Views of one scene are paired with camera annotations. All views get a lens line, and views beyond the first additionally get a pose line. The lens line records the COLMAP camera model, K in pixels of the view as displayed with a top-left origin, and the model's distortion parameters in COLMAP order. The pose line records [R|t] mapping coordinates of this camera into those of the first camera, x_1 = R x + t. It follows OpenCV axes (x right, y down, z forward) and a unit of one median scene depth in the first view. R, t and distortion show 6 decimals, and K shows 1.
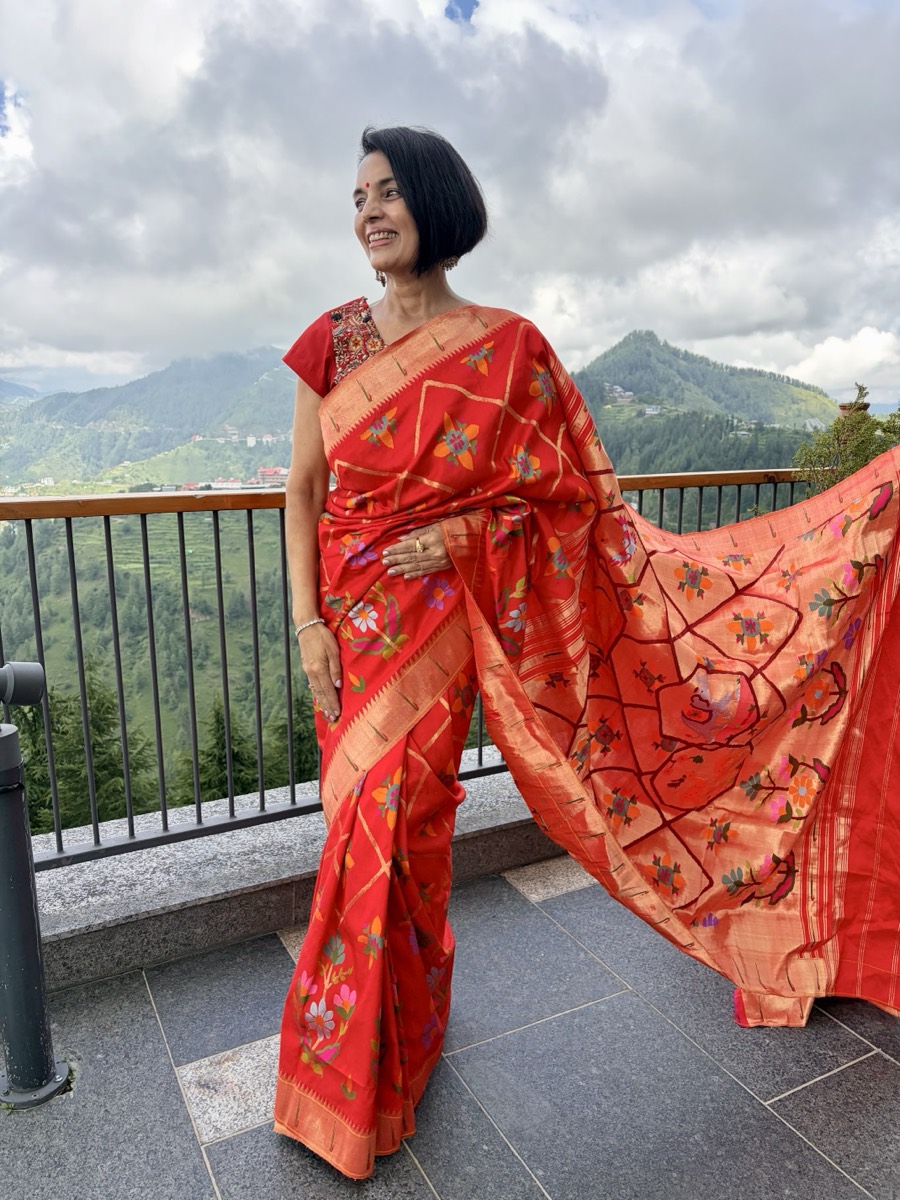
lens RADIAL K [[922.5, 0, 443.3], [0, 922.5, 606.3], [0, 0, 1]] dist [-0.011674, 0.051327]
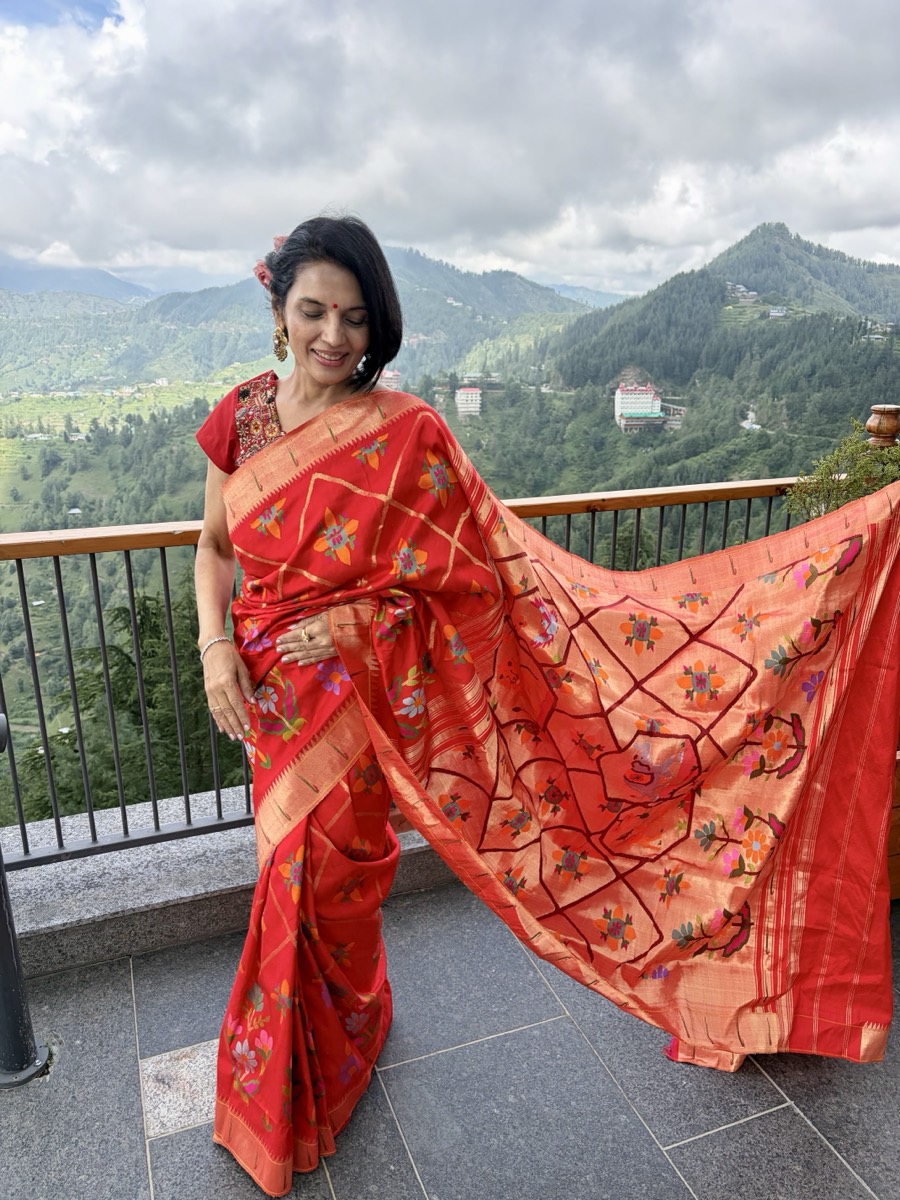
lens RADIAL K [[922.5, 0, 443.3], [0, 922.5, 606.3], [0, 0, 1]] dist [-0.011674, 0.051327]
pose [[0.992810, 0.038532, -0.113329, 0.132857], [-0.026239, 0.993801, 0.108031, -0.131444], [0.116789, -0.104281, 0.987667, -0.010364]]
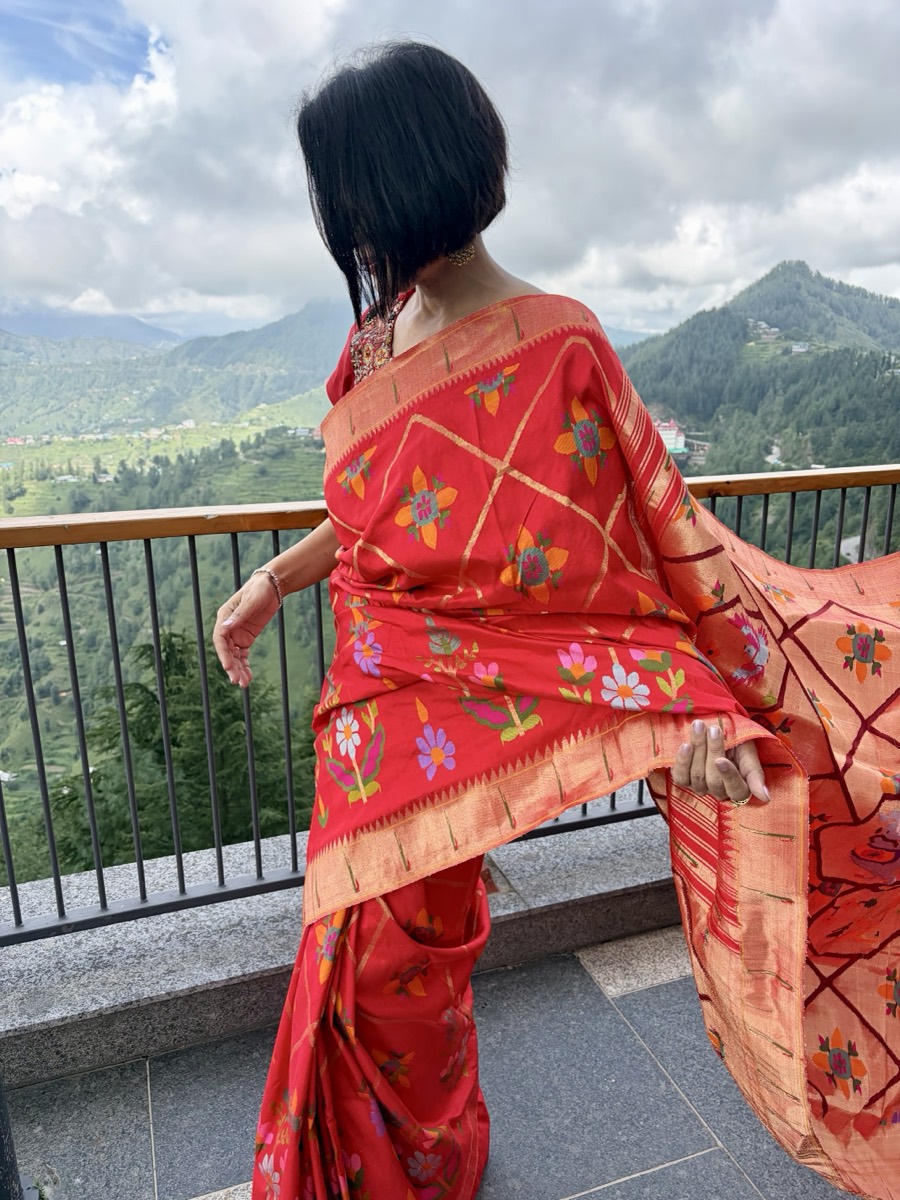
lens RADIAL K [[913.5, 0, 445.1], [0, 913.5, 602.7], [0, 0, 1]] dist [0.017367, -0.019542]
pose [[0.990274, 0.027007, -0.136483, 0.050881], [-0.018600, 0.997871, 0.062506, -0.081537], [0.137881, -0.059360, 0.988668, 0.170911]]
